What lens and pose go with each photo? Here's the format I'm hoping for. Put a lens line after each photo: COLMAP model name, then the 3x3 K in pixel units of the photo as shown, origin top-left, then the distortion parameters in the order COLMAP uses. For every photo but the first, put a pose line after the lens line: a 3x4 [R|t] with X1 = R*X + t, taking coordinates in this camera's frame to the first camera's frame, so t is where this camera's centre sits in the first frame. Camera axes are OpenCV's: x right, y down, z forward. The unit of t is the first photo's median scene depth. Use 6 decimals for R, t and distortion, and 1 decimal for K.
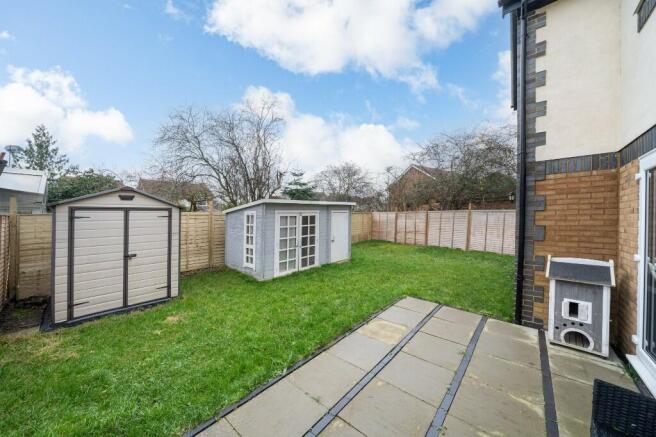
lens RADIAL K [[223.8, 0, 327.8], [0, 223.8, 214.6], [0, 0, 1]] dist [-0.001311, 0.000000]
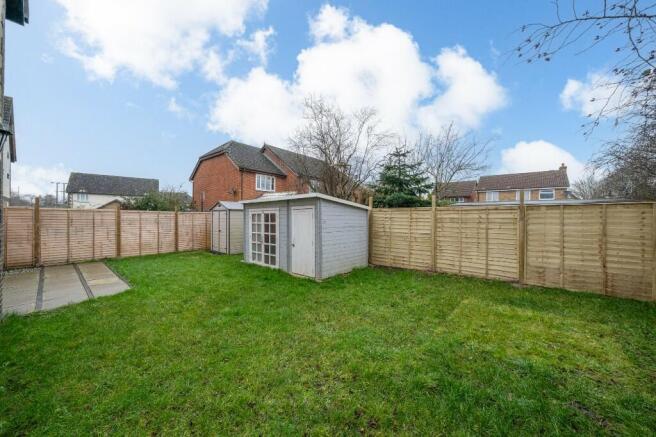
lens RADIAL K [[223.8, 0, 327.9], [0, 223.8, 217.3], [0, 0, 1]] dist [-0.001311, 0.000000]
pose [[0.059385, -0.014889, -0.998124, 0.919518], [-0.011894, 0.999807, -0.015622, 0.034295], [0.998164, 0.012799, 0.059197, 1.199569]]
